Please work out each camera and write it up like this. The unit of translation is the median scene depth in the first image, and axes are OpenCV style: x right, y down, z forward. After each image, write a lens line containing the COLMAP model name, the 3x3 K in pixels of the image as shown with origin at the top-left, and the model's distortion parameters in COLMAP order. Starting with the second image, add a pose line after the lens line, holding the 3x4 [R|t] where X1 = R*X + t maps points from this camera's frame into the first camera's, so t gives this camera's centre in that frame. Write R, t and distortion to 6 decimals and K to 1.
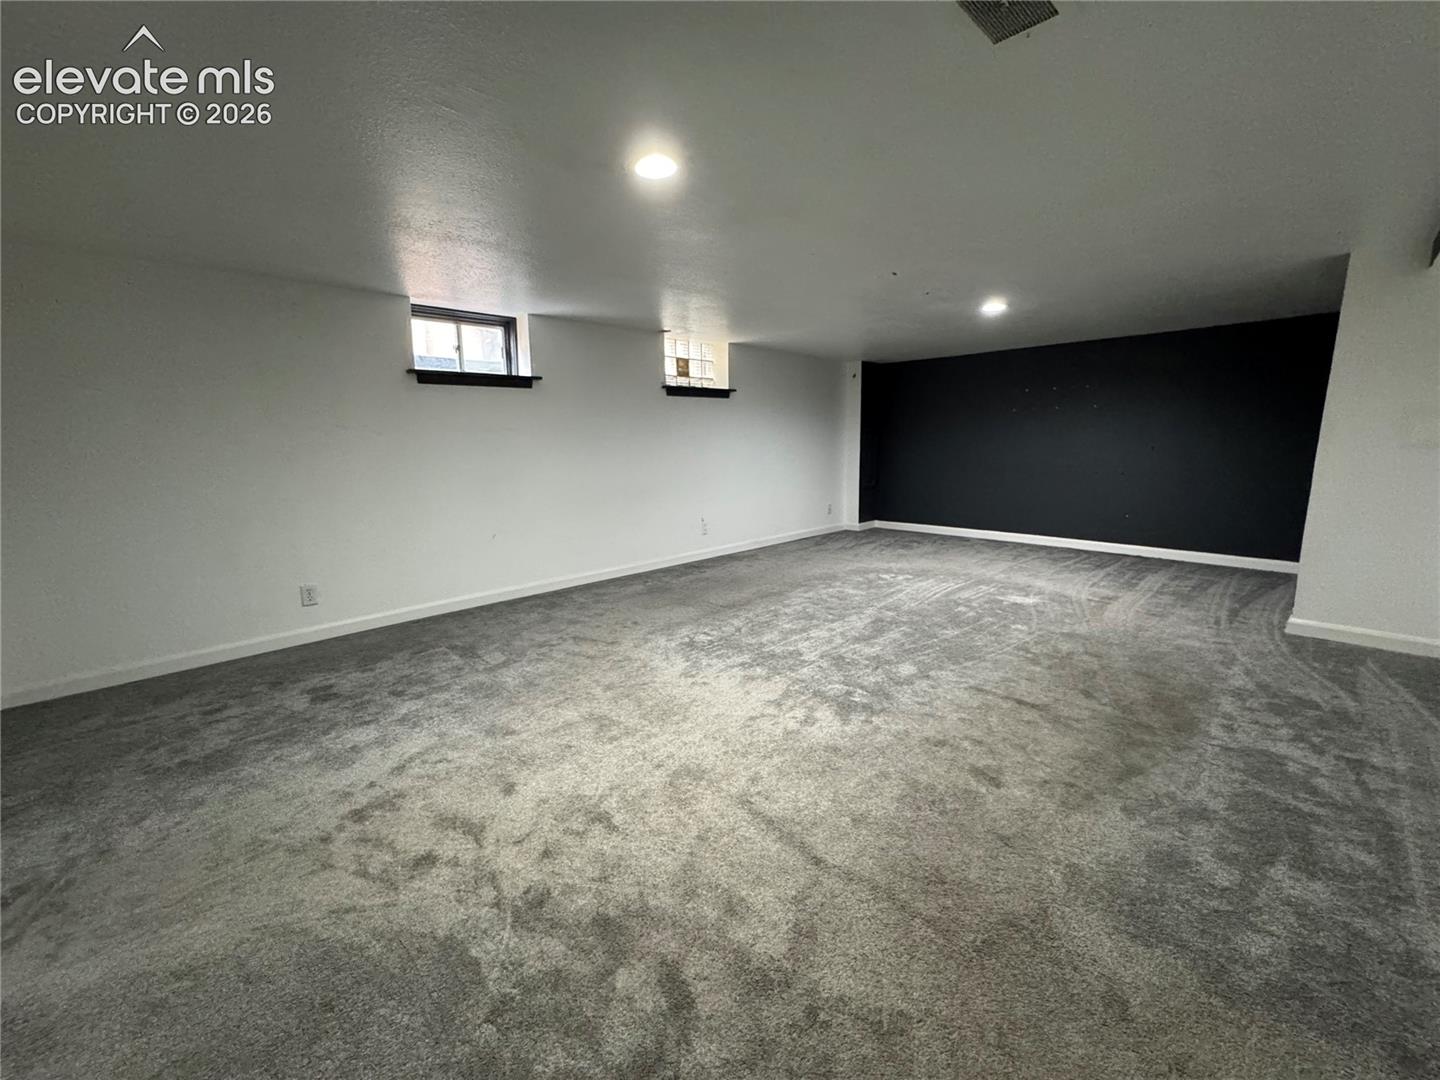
lens RADIAL K [[572.6, 0, 720.1], [0, 572.6, 532.7], [0, 0, 1]] dist [0.000200, -0.000198]
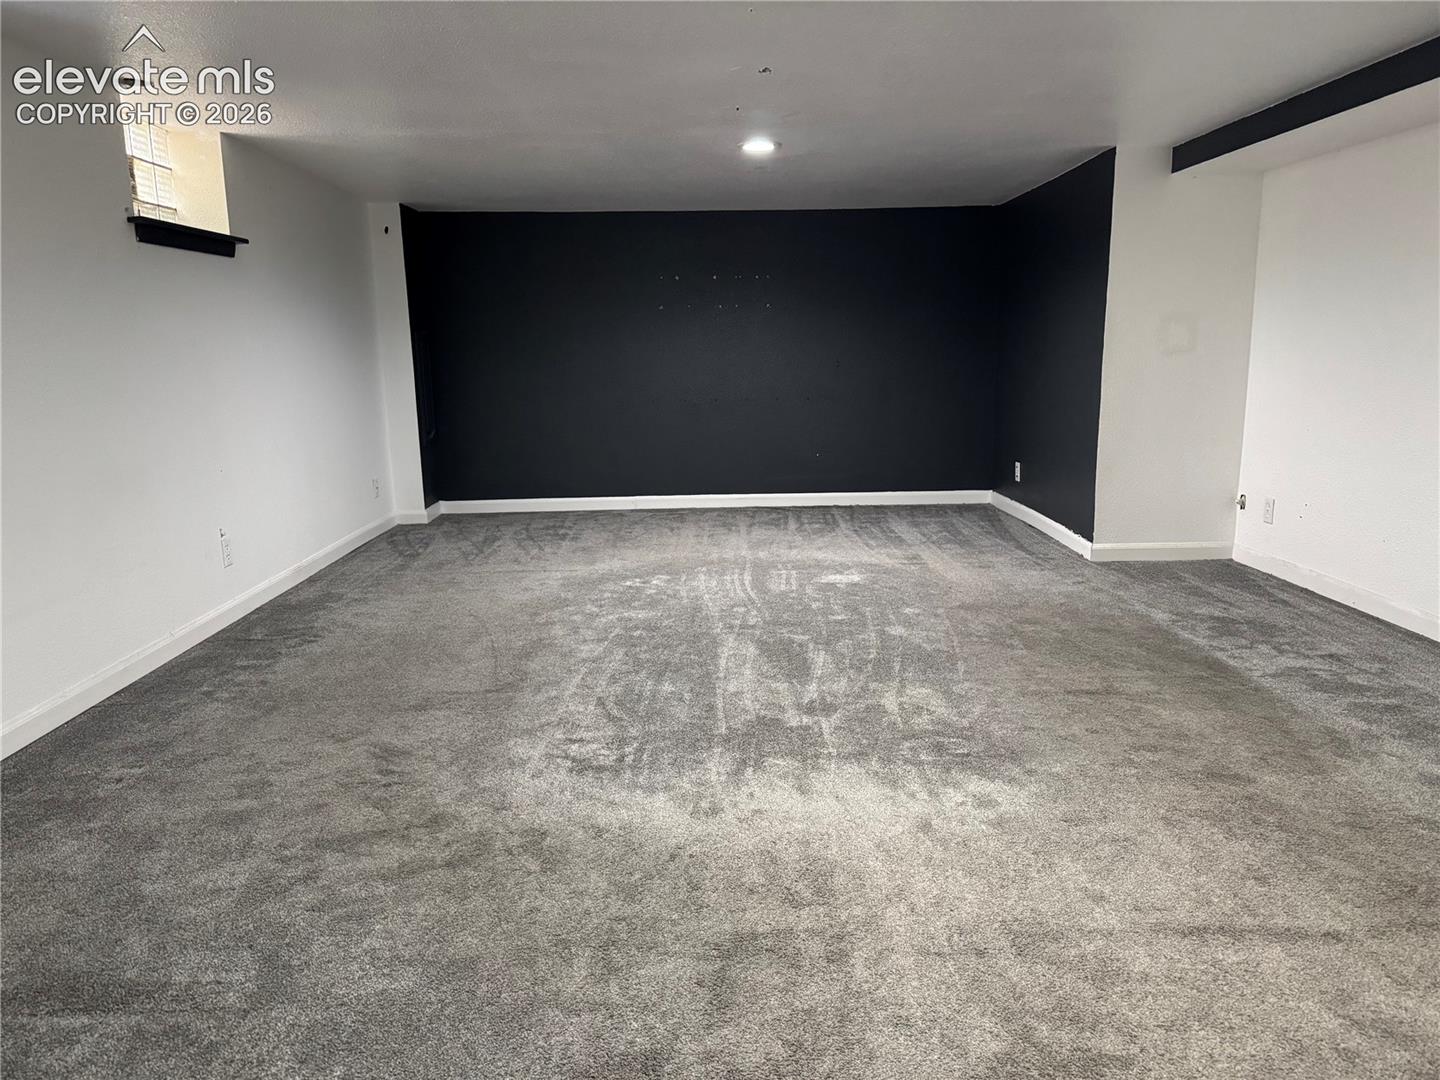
lens RADIAL K [[1009.7, 0, 716.2], [0, 1009.7, 528.8], [0, 0, 1]] dist [0.046889, -0.036609]
pose [[0.675149, -0.124227, 0.727146, -0.603065], [0.120832, 0.991028, 0.057117, -0.042670], [-0.727718, 0.049300, 0.684103, 0.339526]]
